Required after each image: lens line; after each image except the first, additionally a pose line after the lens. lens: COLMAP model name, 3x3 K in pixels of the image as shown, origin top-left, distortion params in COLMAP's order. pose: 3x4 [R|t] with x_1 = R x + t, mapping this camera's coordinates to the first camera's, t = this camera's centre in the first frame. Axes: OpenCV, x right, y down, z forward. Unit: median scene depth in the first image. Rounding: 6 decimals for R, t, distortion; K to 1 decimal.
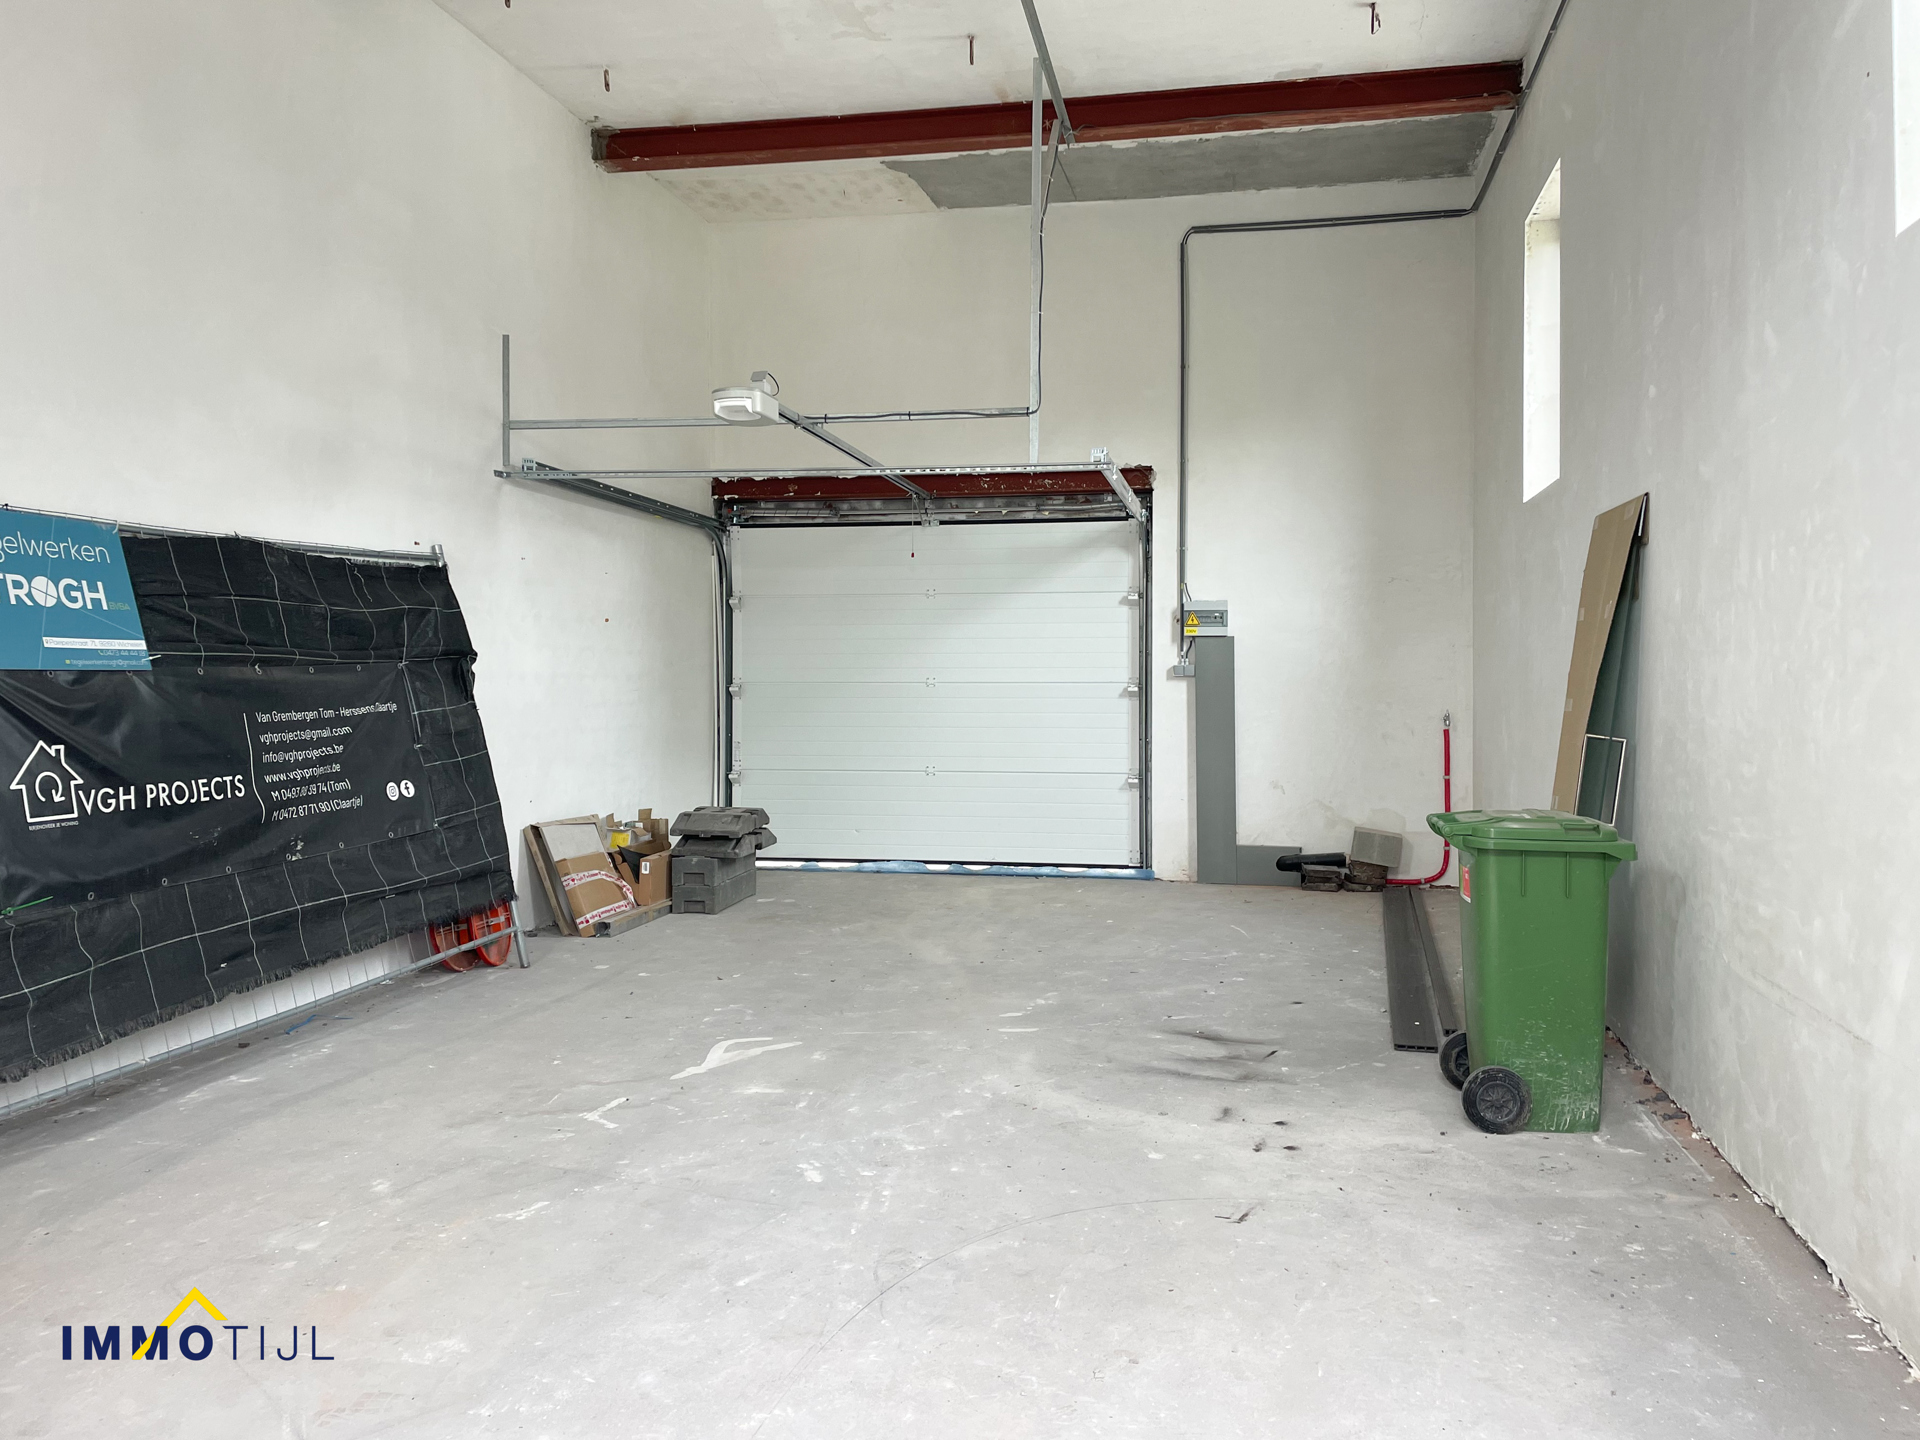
lens RADIAL K [[1452.8, 0, 1012.7], [0, 1452.8, 714.9], [0, 0, 1]] dist [0.071847, -0.063383]
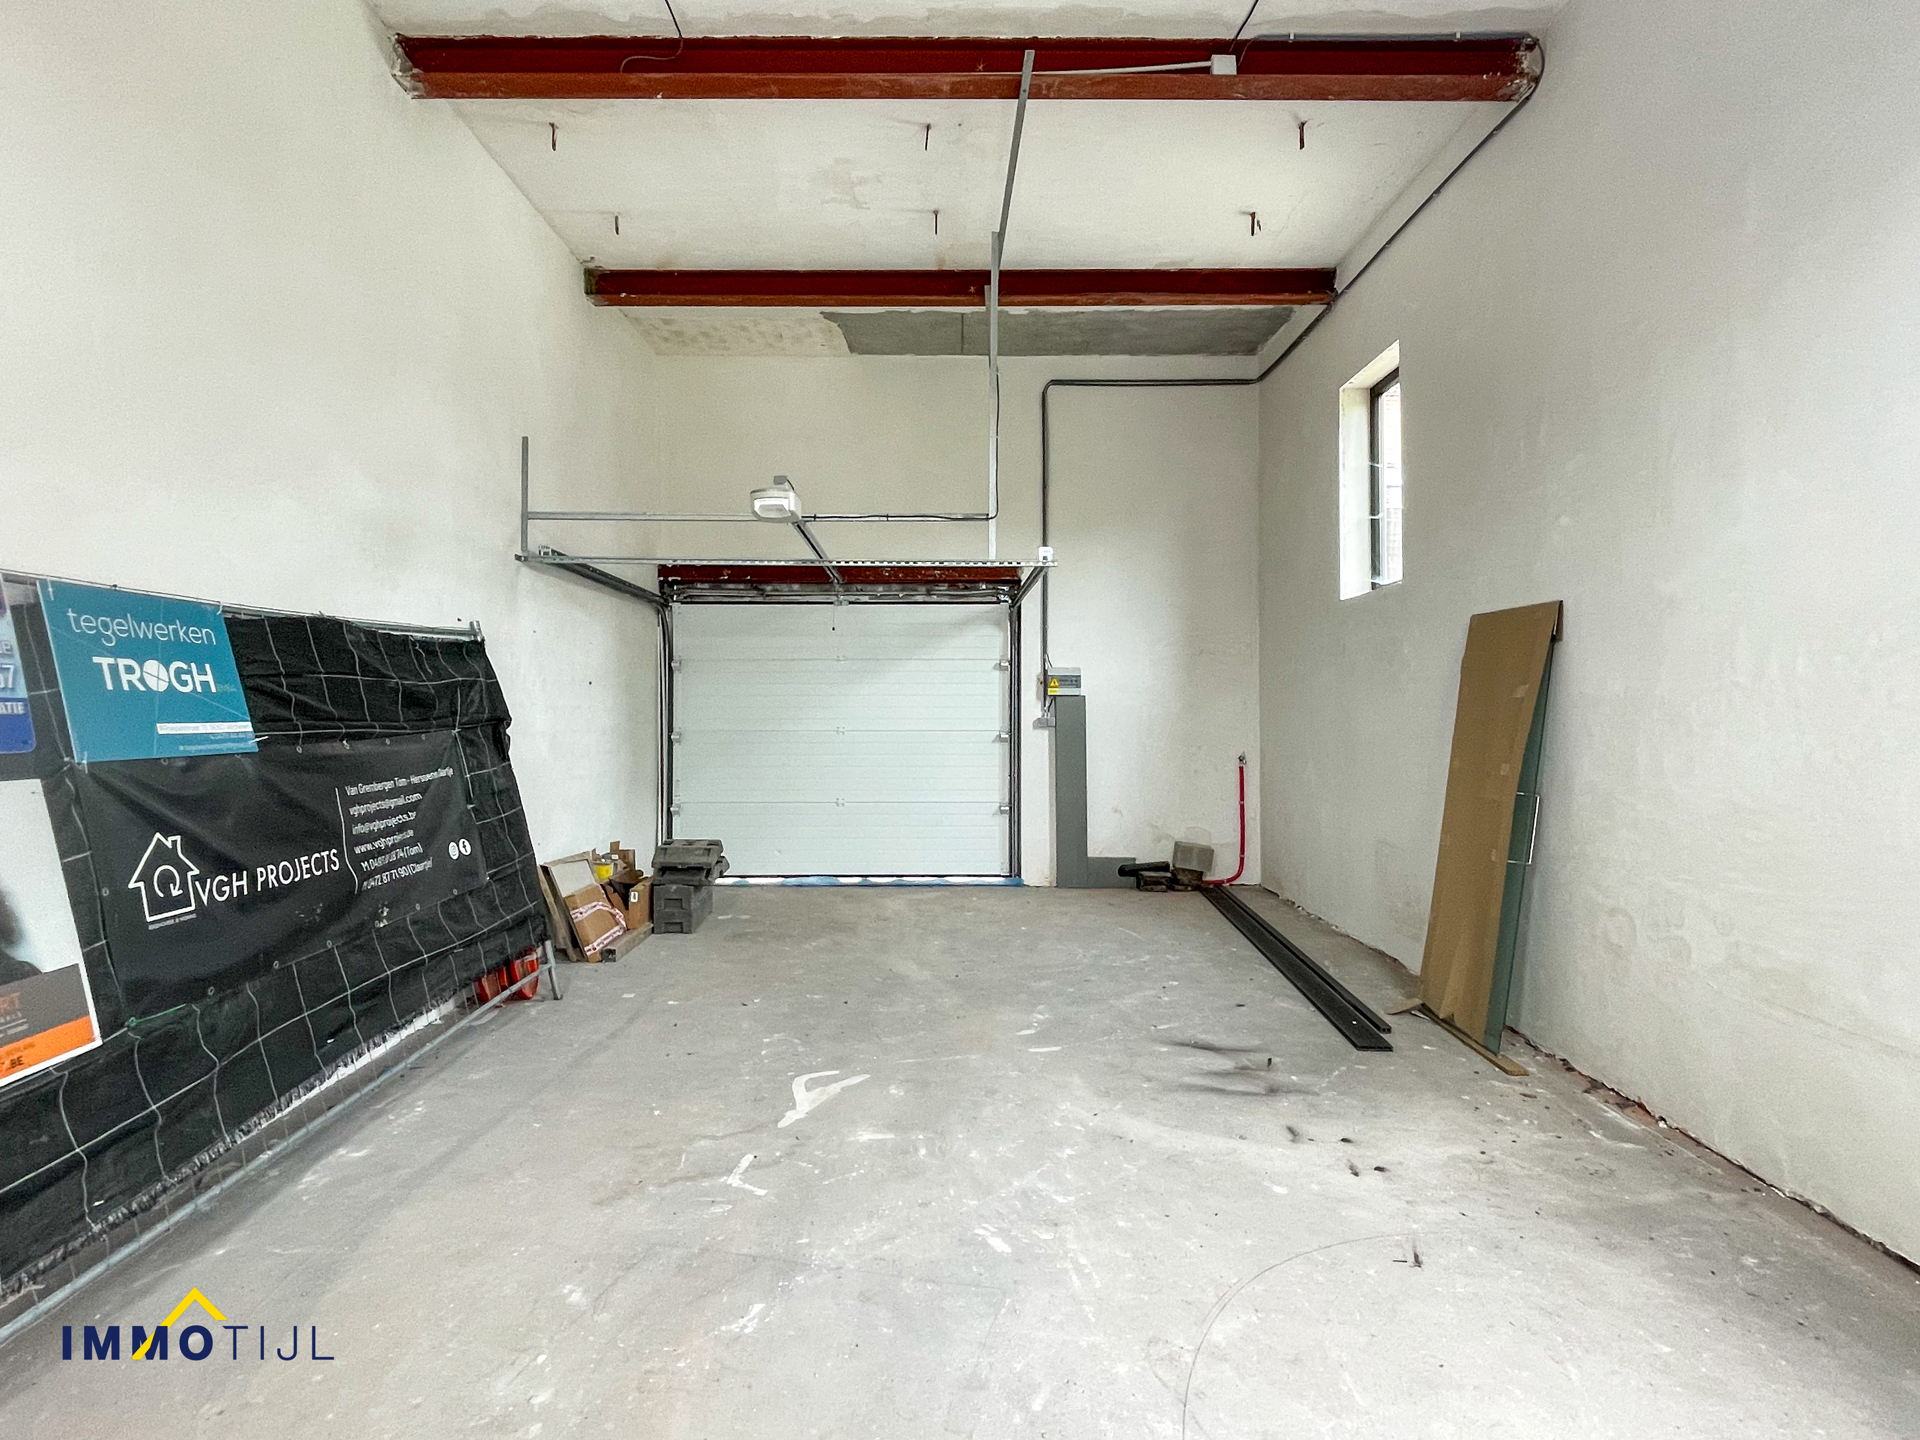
lens RADIAL K [[1043.0, 0, 960.0], [0, 1043.0, 720.0], [0, 0, 1]] dist [-0.003563, 0.001484]
pose [[0.983146, -0.002208, 0.182806, -0.159909], [0.004714, 0.999901, -0.013274, -0.026238], [-0.182759, 0.013912, 0.983059, 0.143855]]
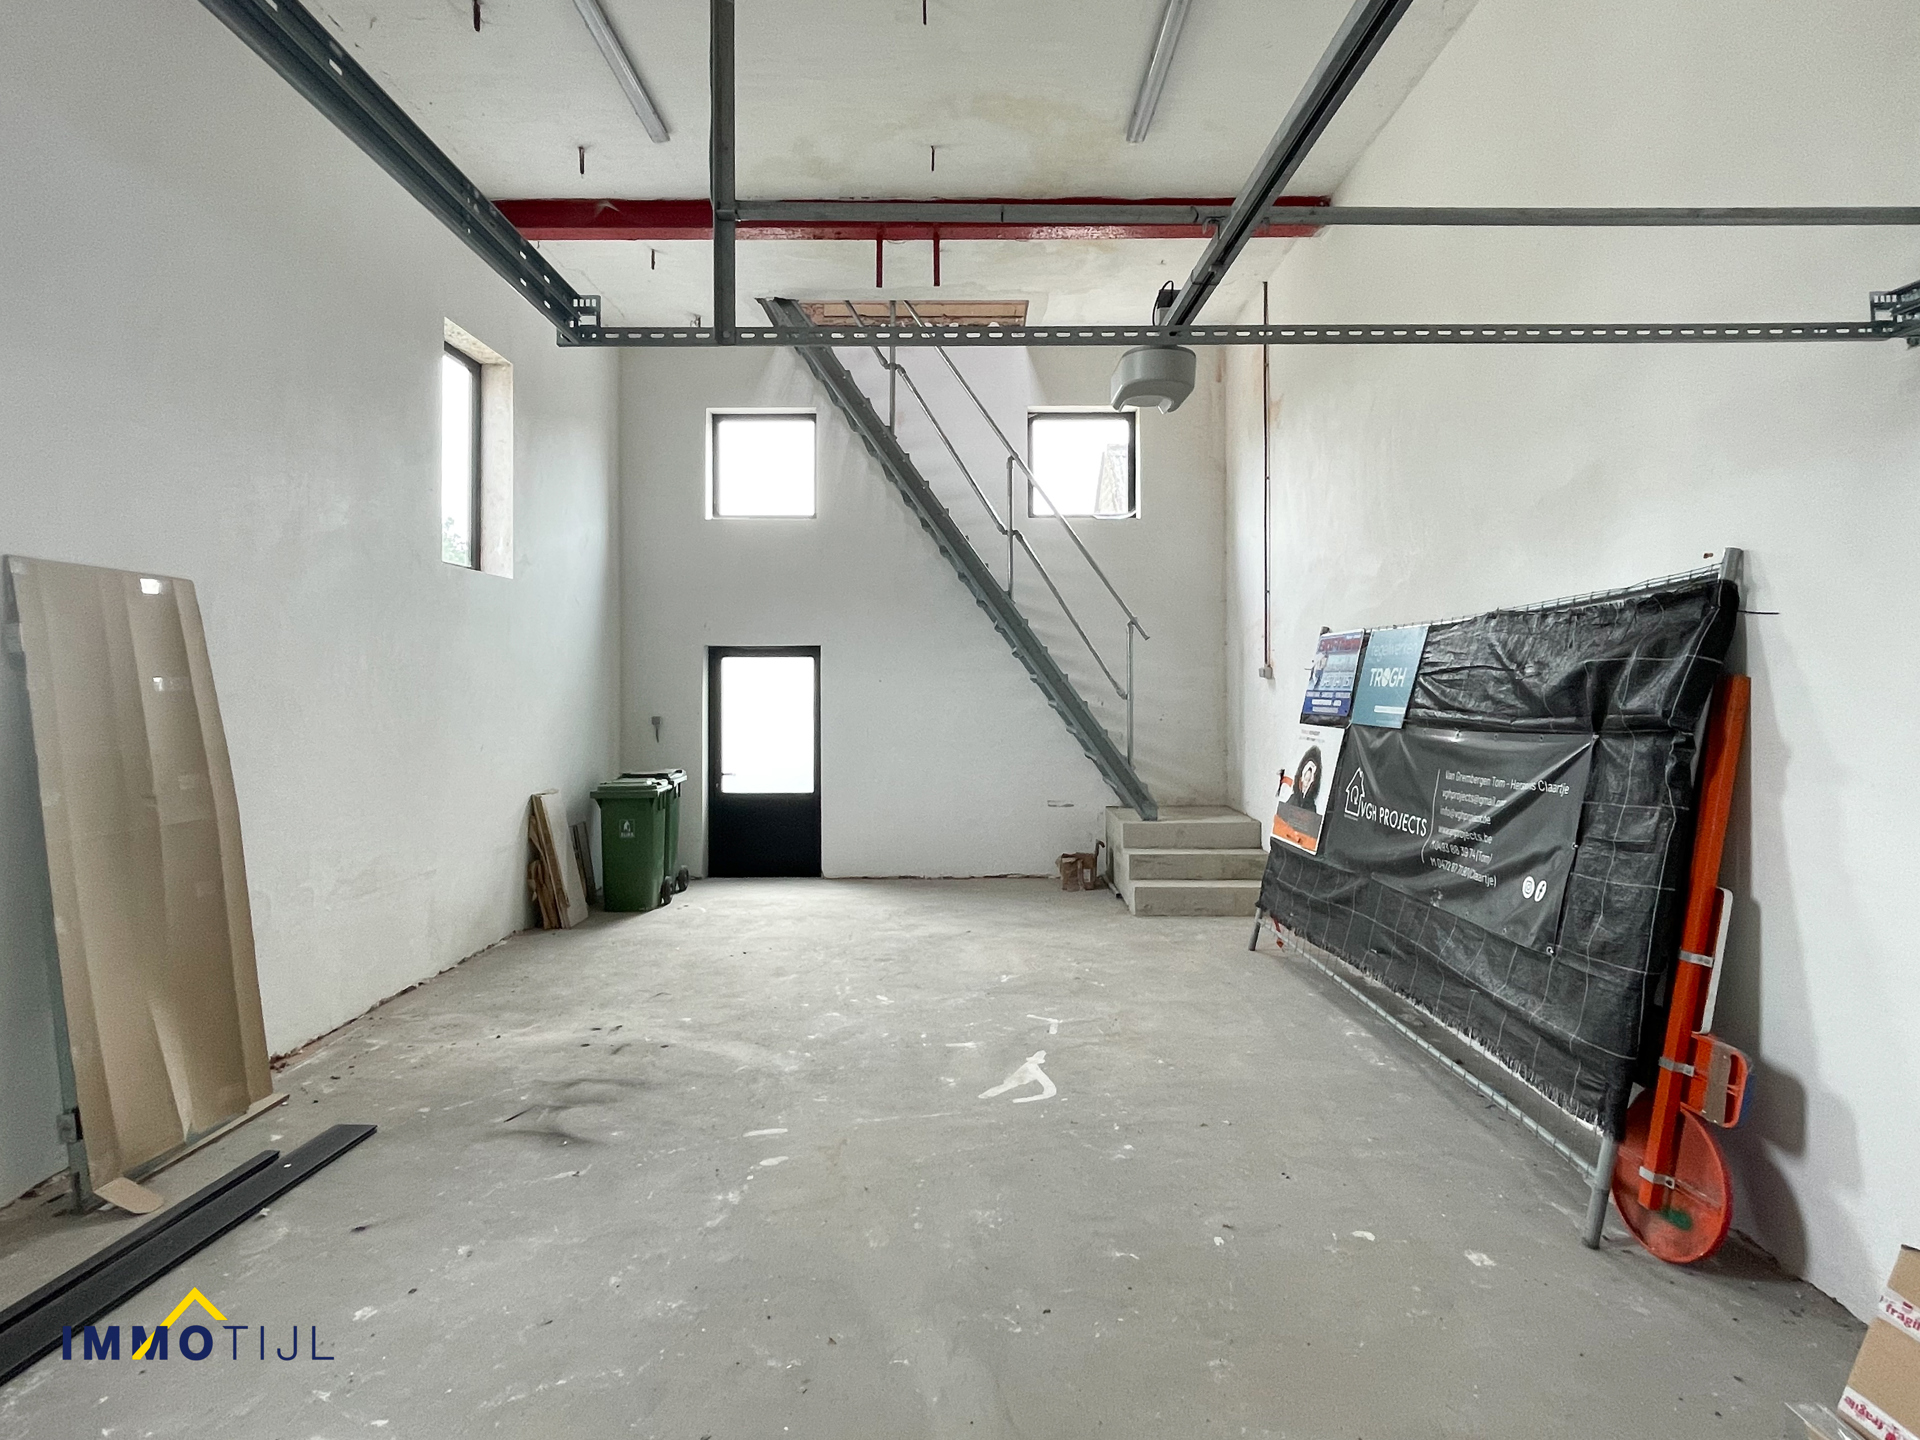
lens RADIAL K [[1063.5, 0, 976.6], [0, 1063.5, 691.2], [0, 0, 1]] dist [-0.002728, 0.001096]
pose [[-0.983137, 0.003040, -0.182848, -0.004159], [-0.002873, 0.999482, 0.032064, -0.063410], [0.182851, 0.032049, -0.982618, 1.251051]]
